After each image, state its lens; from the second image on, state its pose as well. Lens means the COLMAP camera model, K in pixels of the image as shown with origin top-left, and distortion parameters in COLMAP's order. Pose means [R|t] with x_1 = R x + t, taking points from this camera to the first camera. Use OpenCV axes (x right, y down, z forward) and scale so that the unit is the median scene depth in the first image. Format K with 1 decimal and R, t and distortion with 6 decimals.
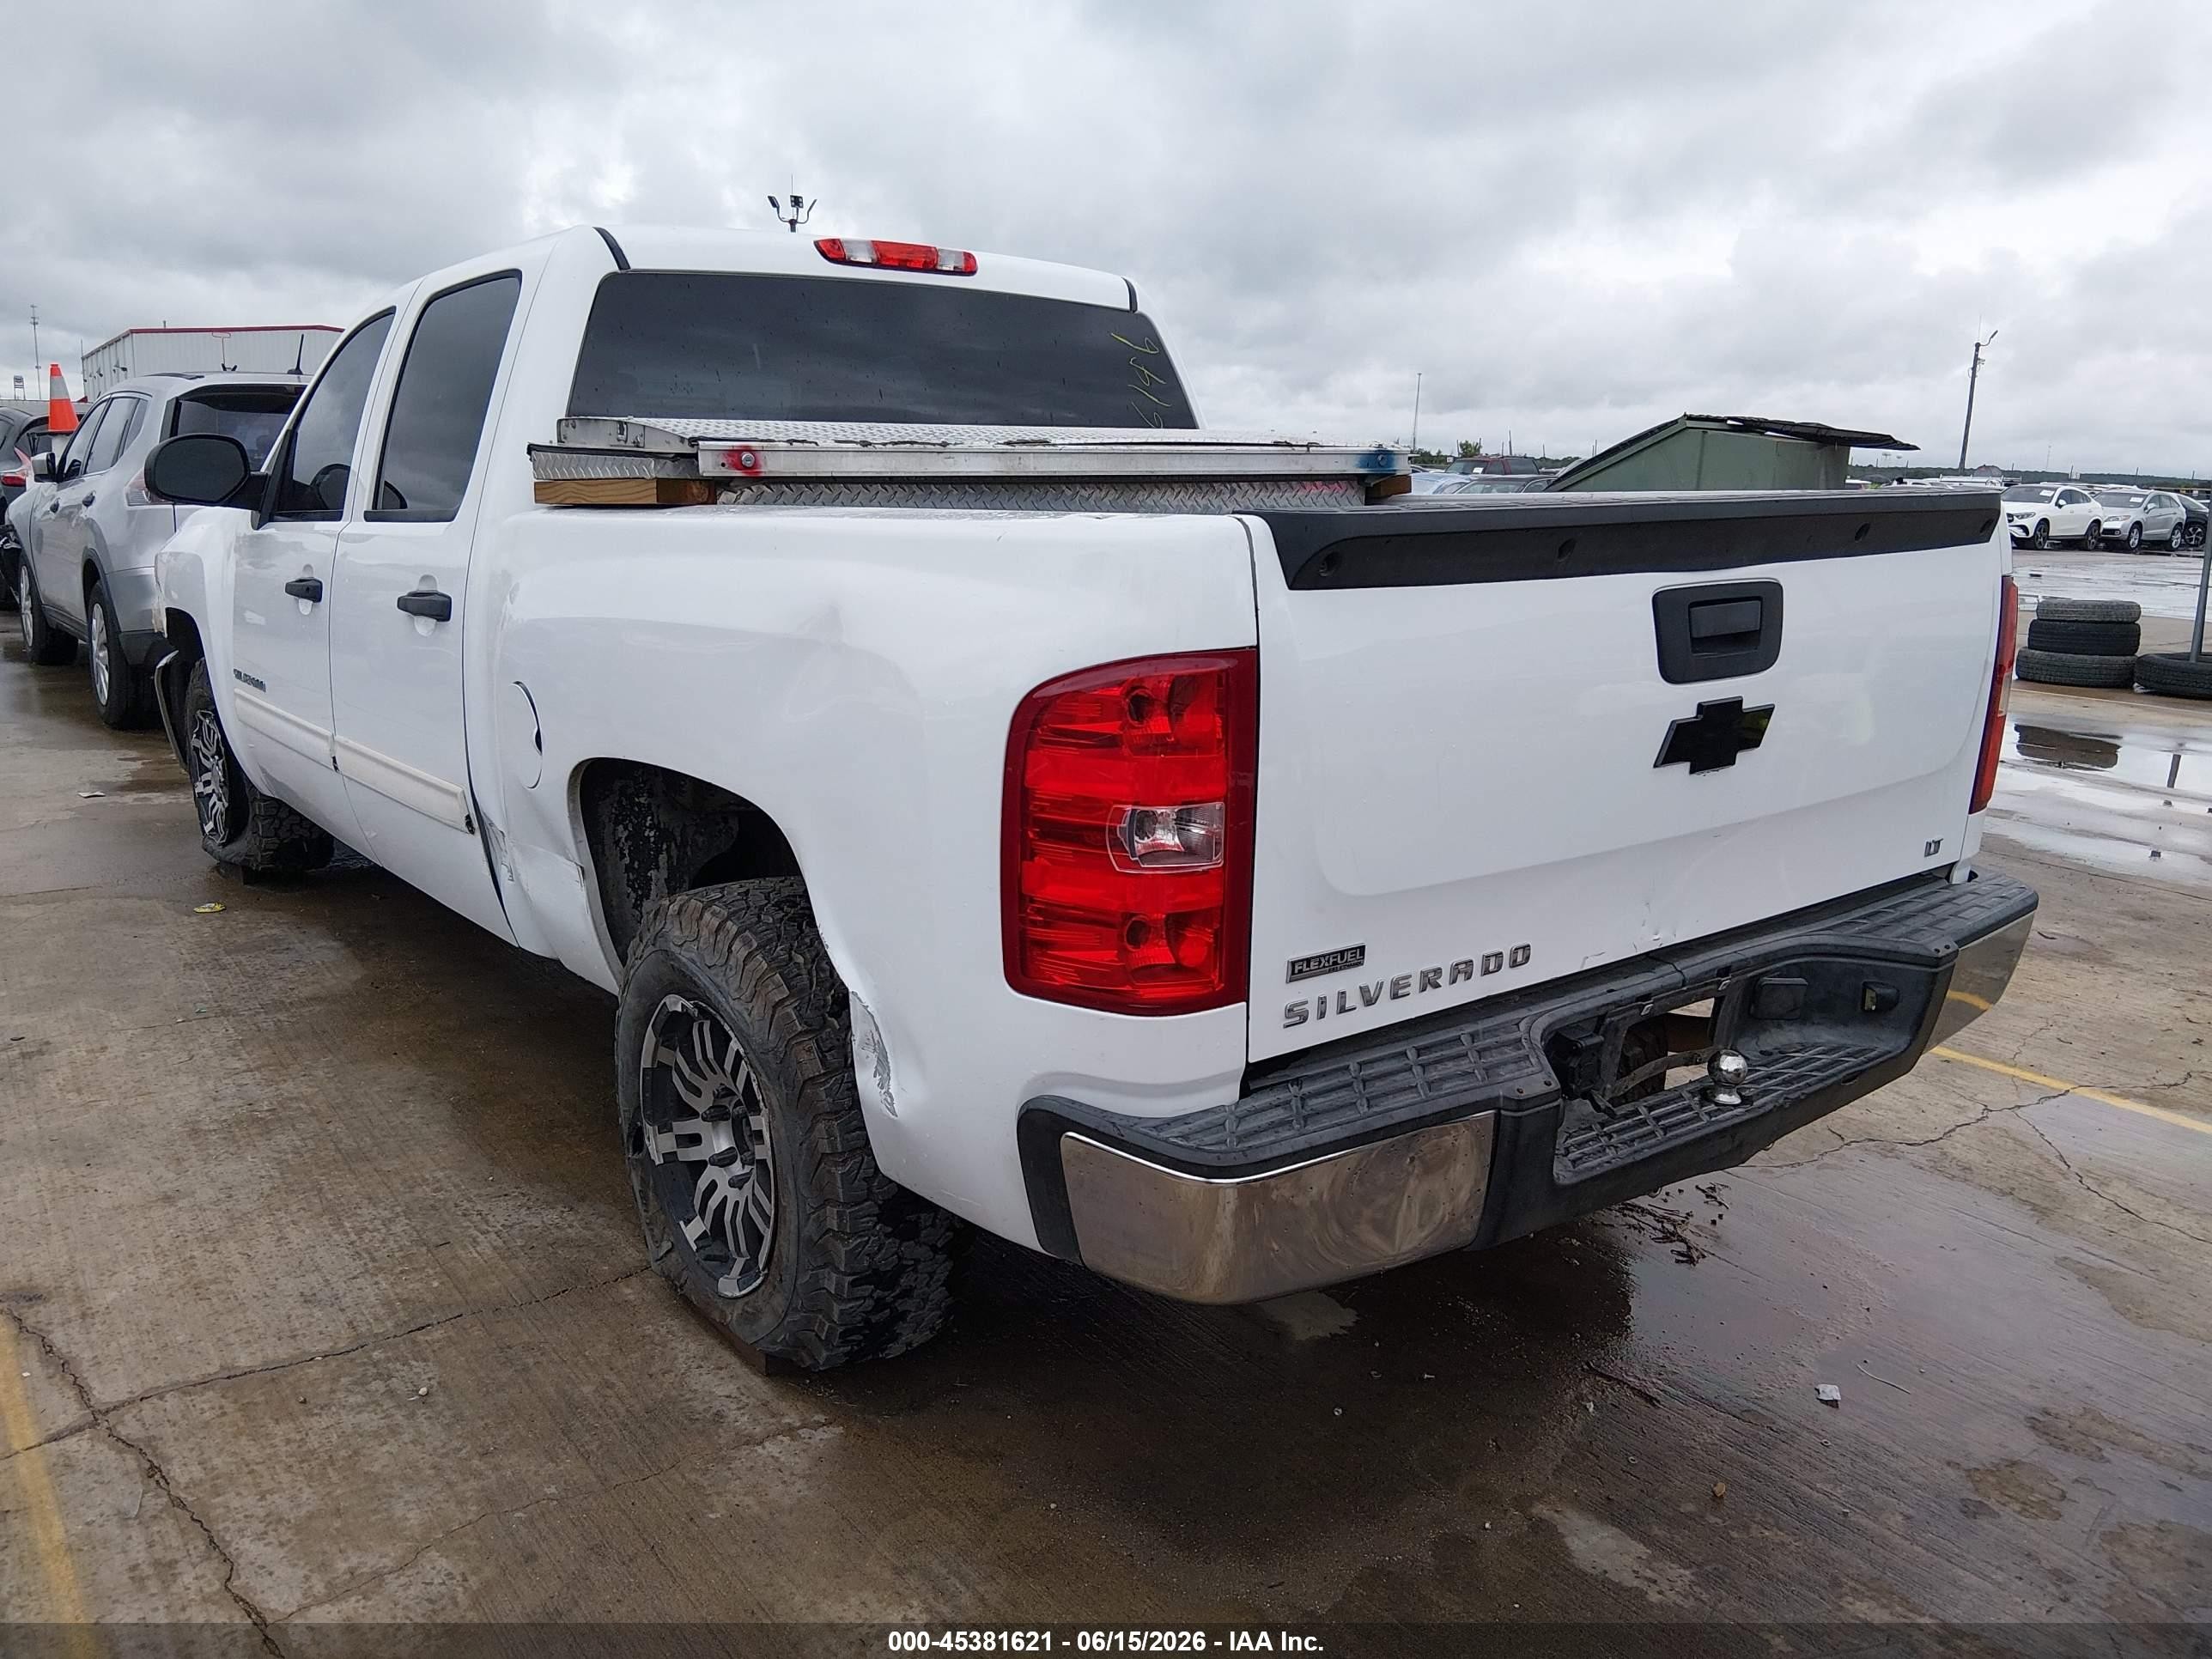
lens RADIAL K [[1706.7, 0, 1114.8], [0, 1706.7, 834.4], [0, 0, 1]] dist [0.048059, -0.079430]
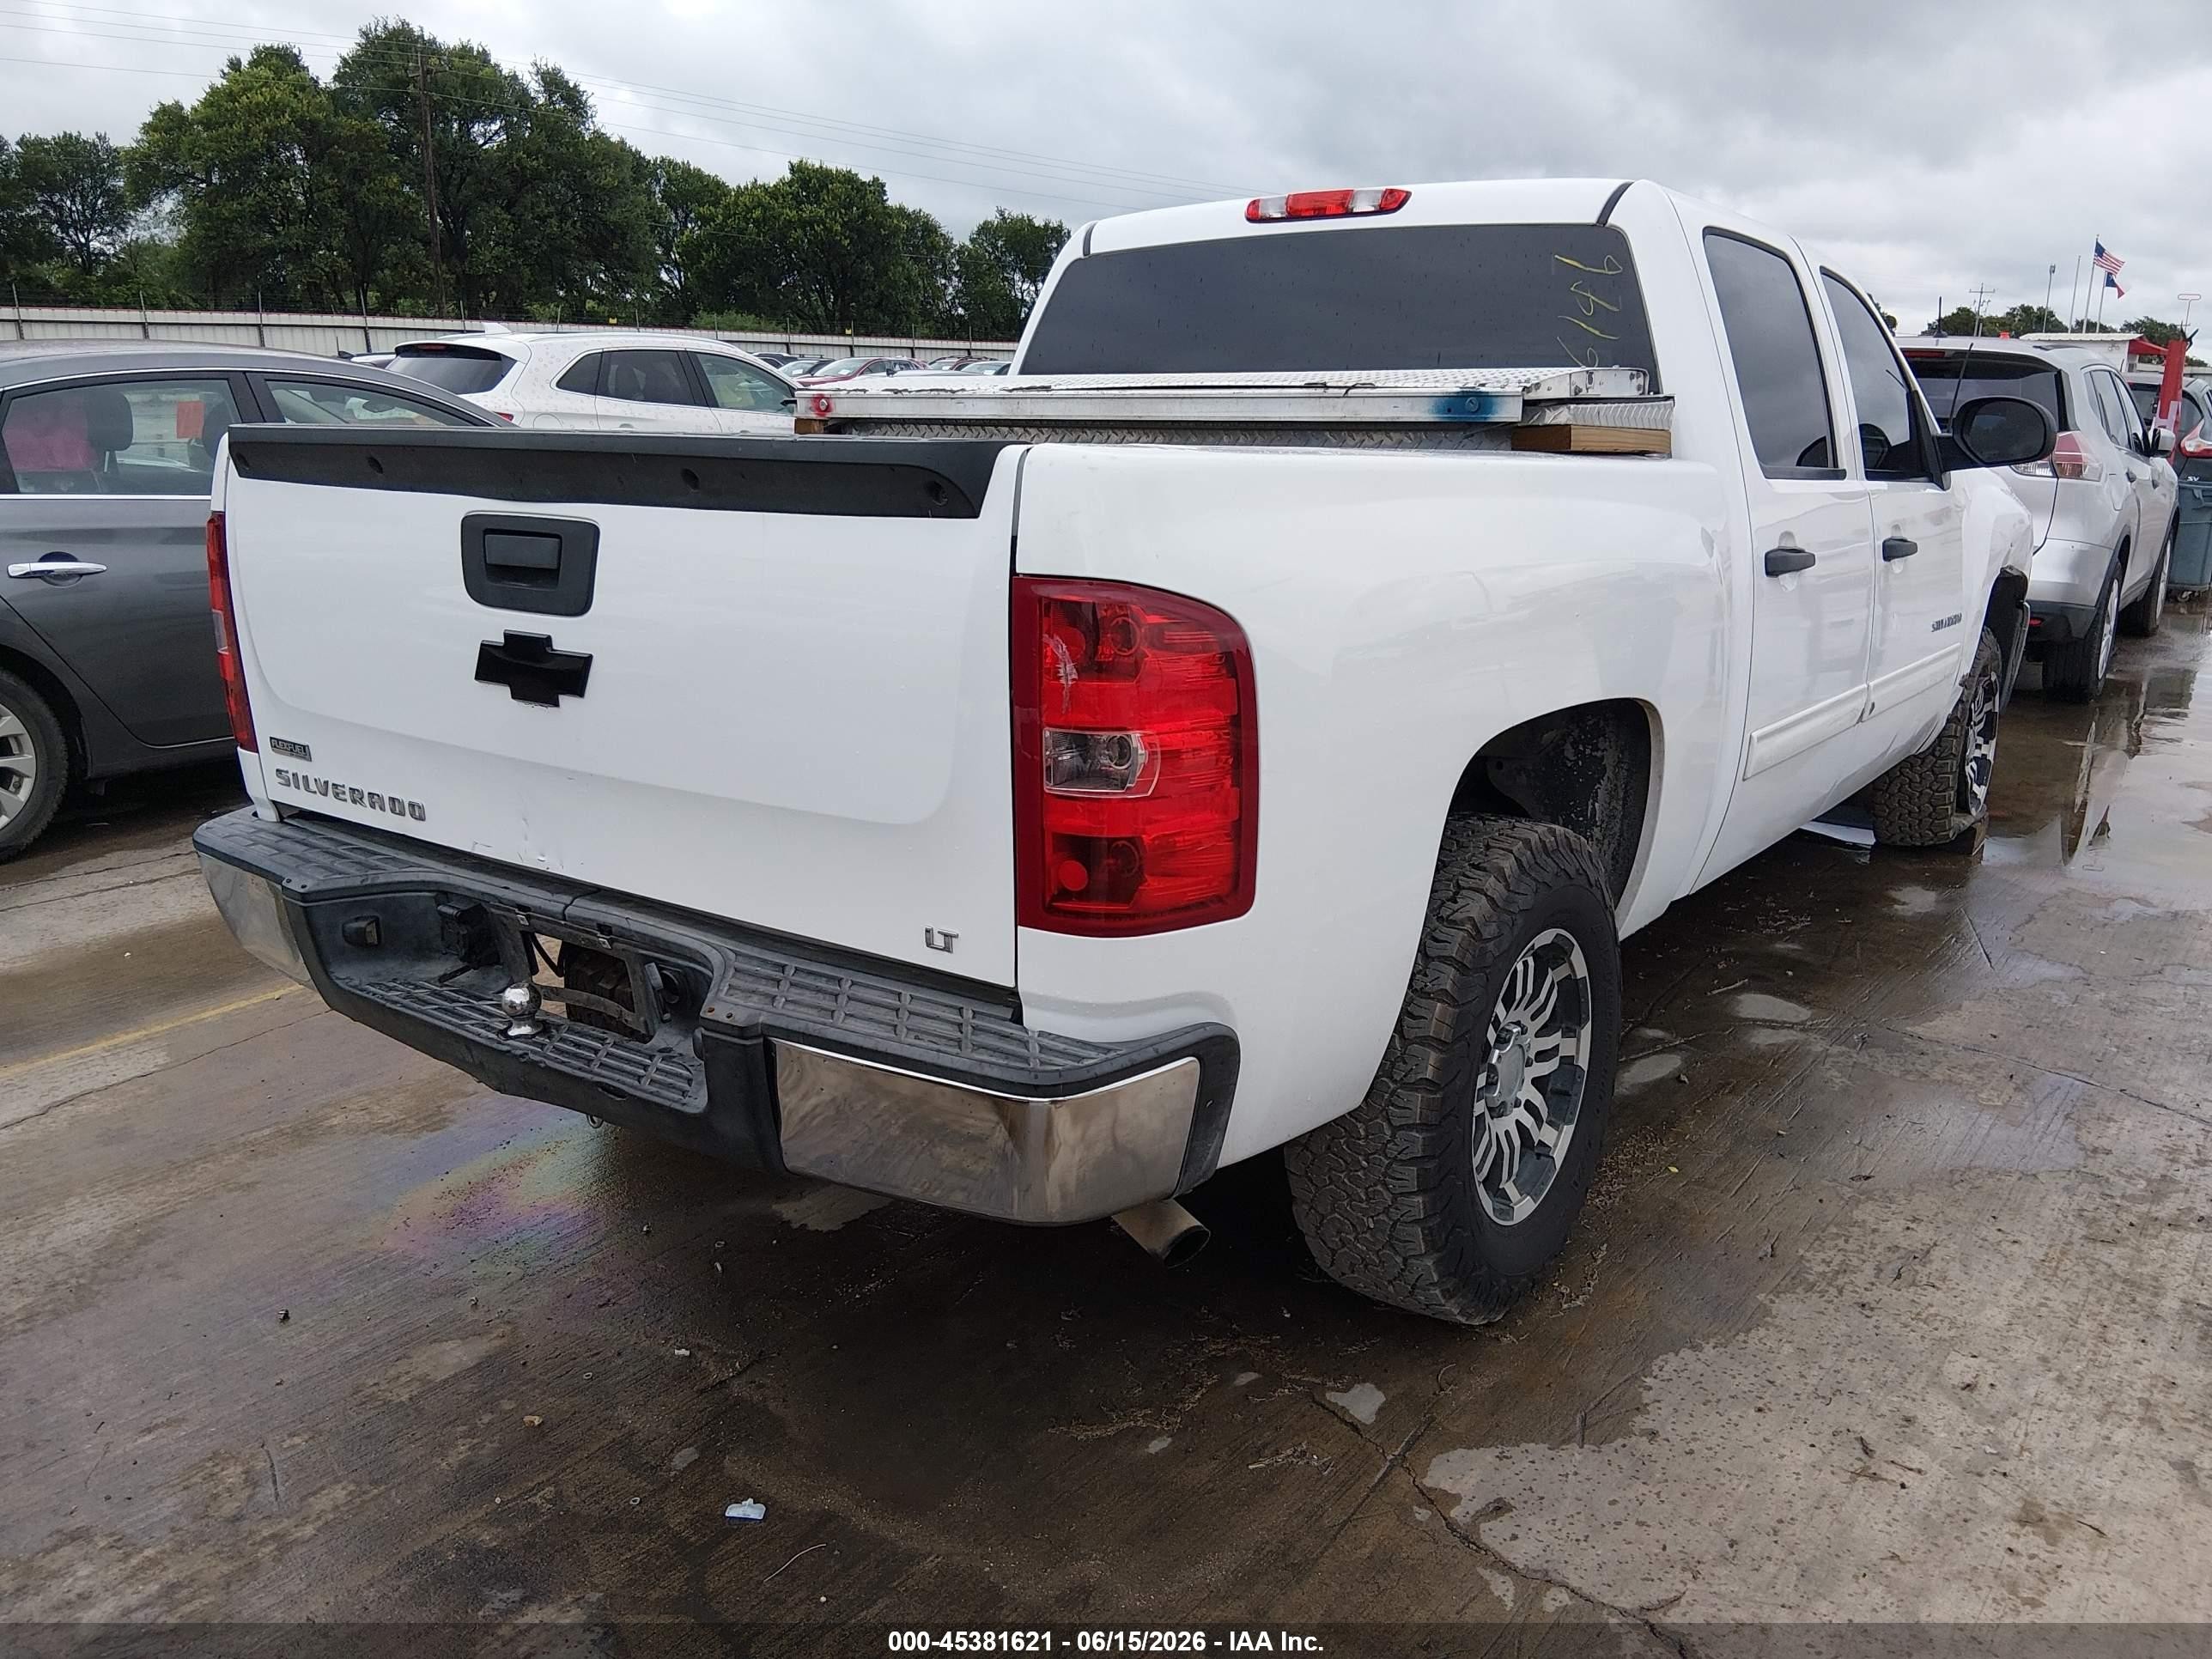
lens RADIAL K [[1662.0, 0, 1101.8], [0, 1662.0, 833.3], [0, 0, 1]] dist [0.056642, -0.093465]
pose [[0.273508, 0.230114, -0.933939, 1.346457], [-0.212055, 0.961497, 0.174803, -0.202164], [0.938204, 0.150236, 0.311774, 1.002497]]
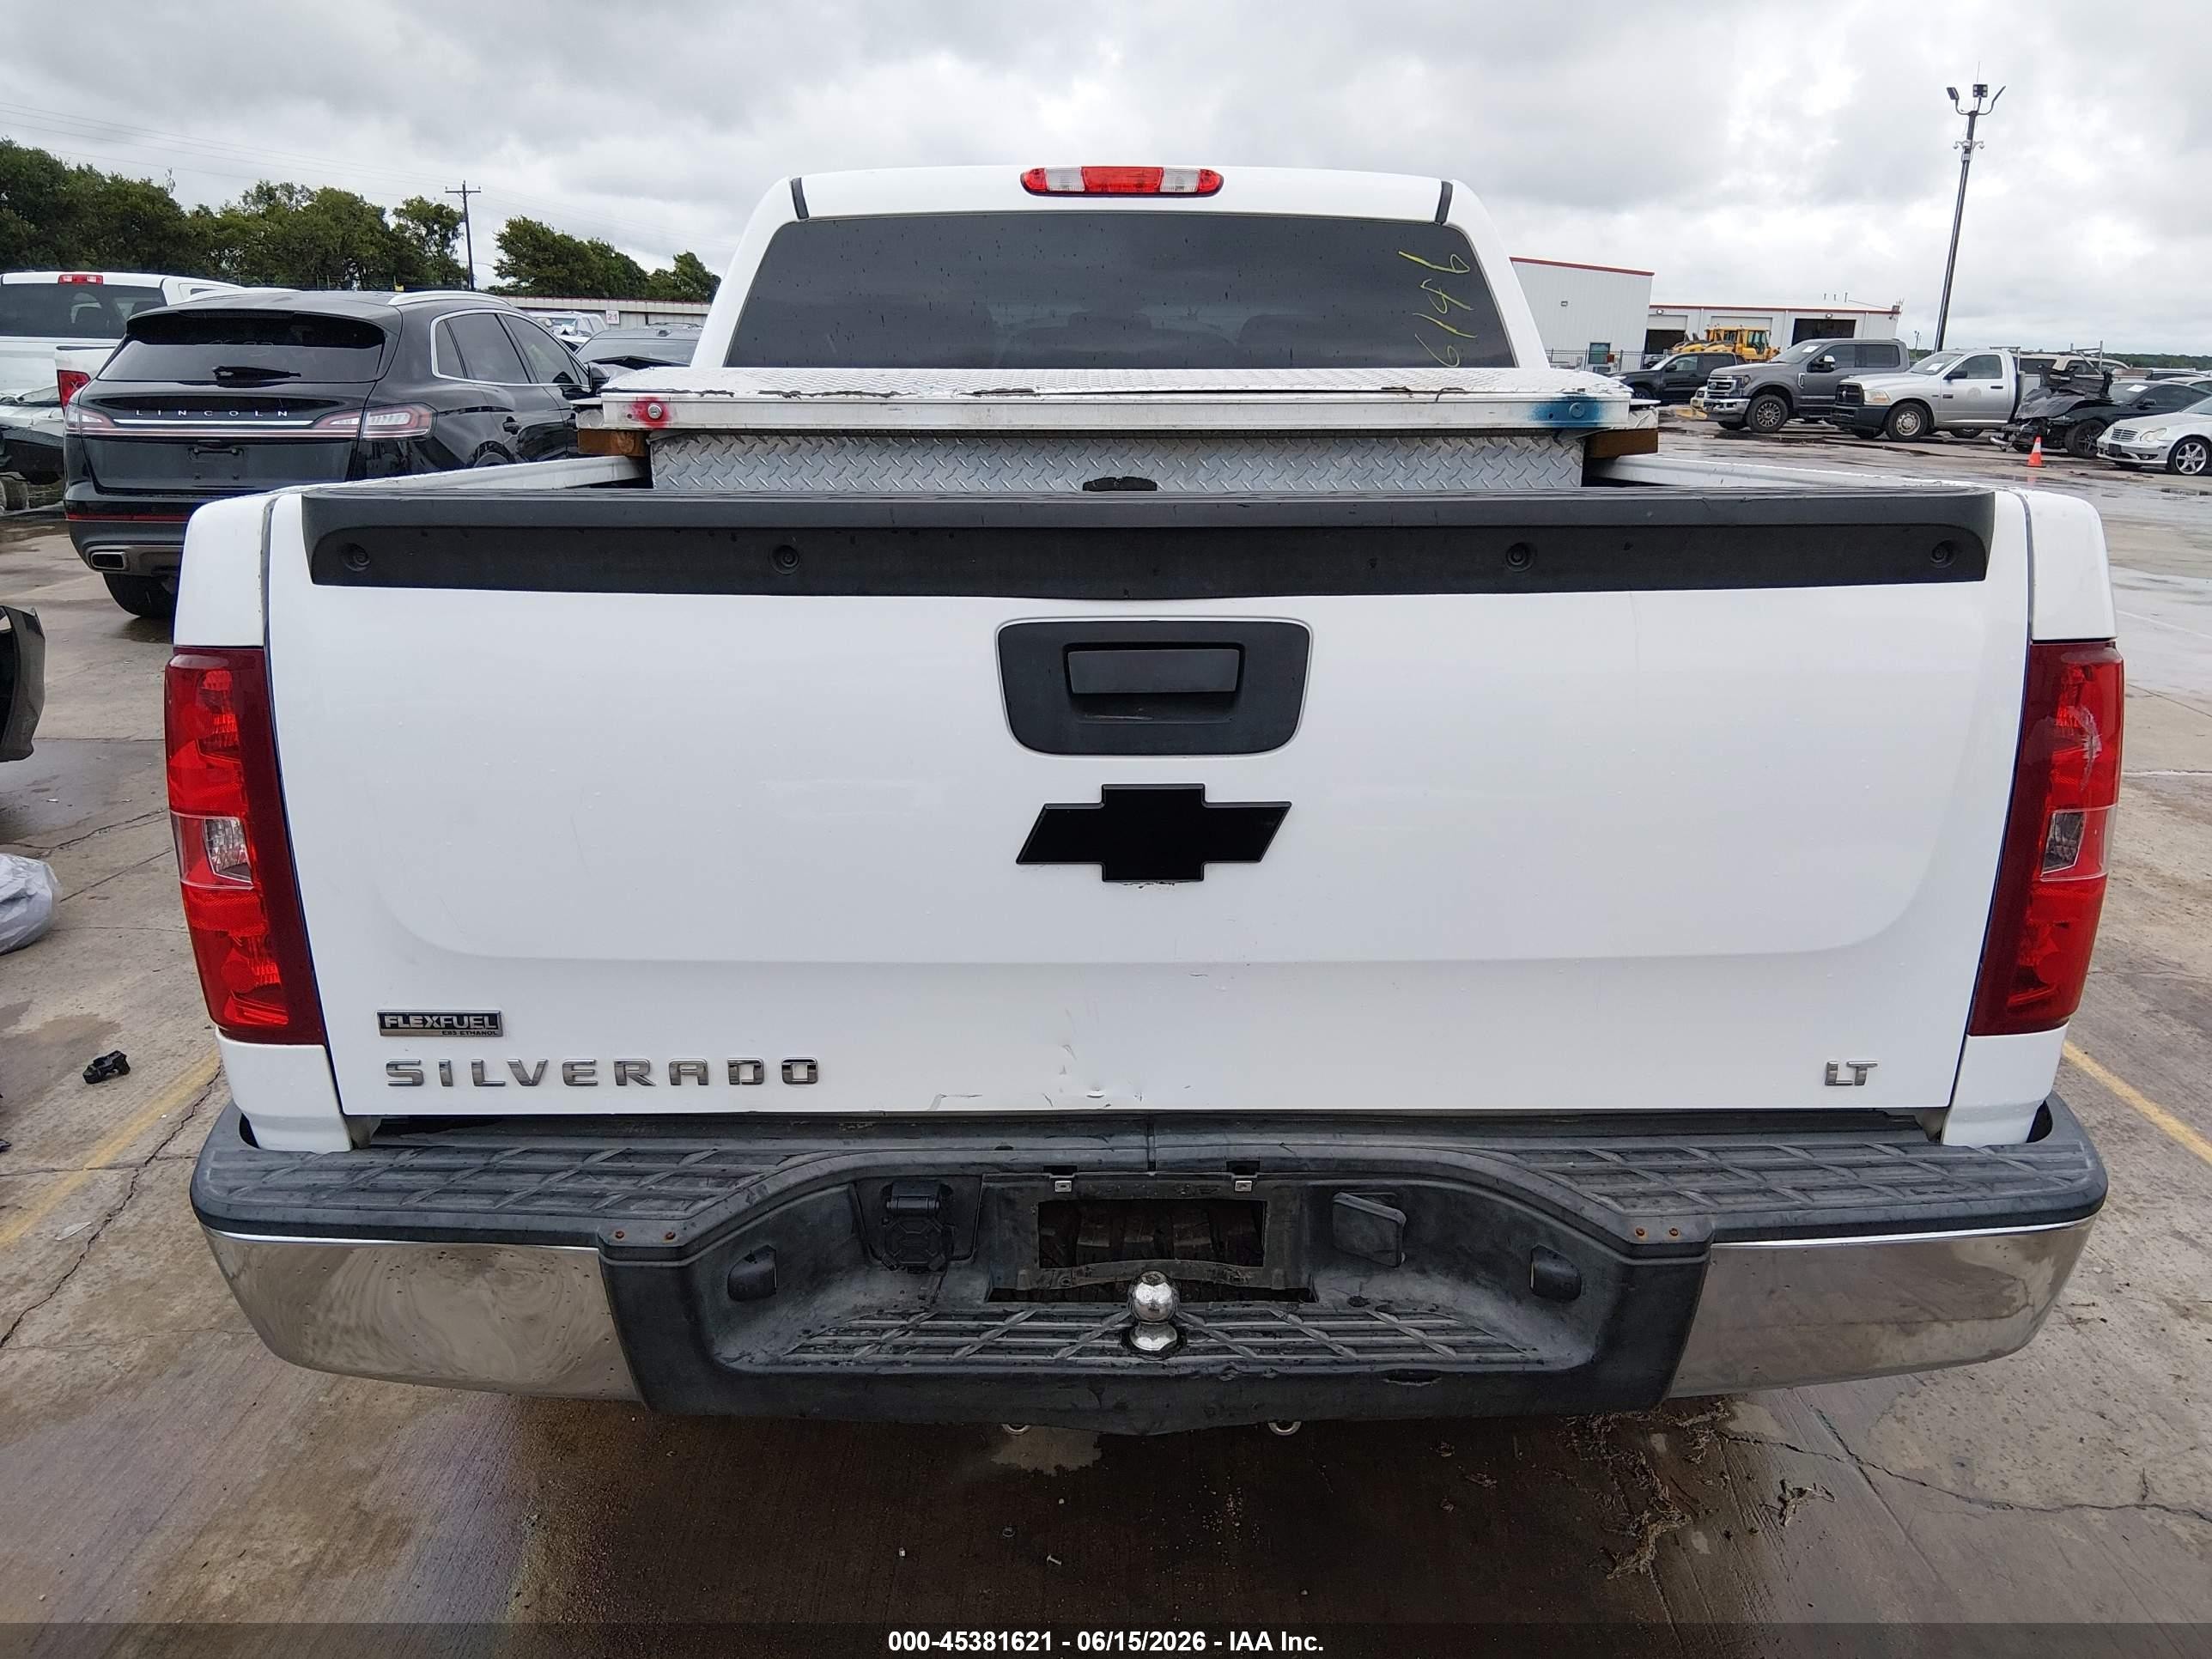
lens RADIAL K [[1662.0, 0, 1098.1], [0, 1662.0, 837.2], [0, 0, 1]] dist [0.056642, -0.093465]
pose [[0.792126, 0.159794, -0.589069, 0.718571], [-0.128552, 0.987150, 0.094915, -0.115997], [0.596667, 0.000542, 0.802489, 0.432772]]
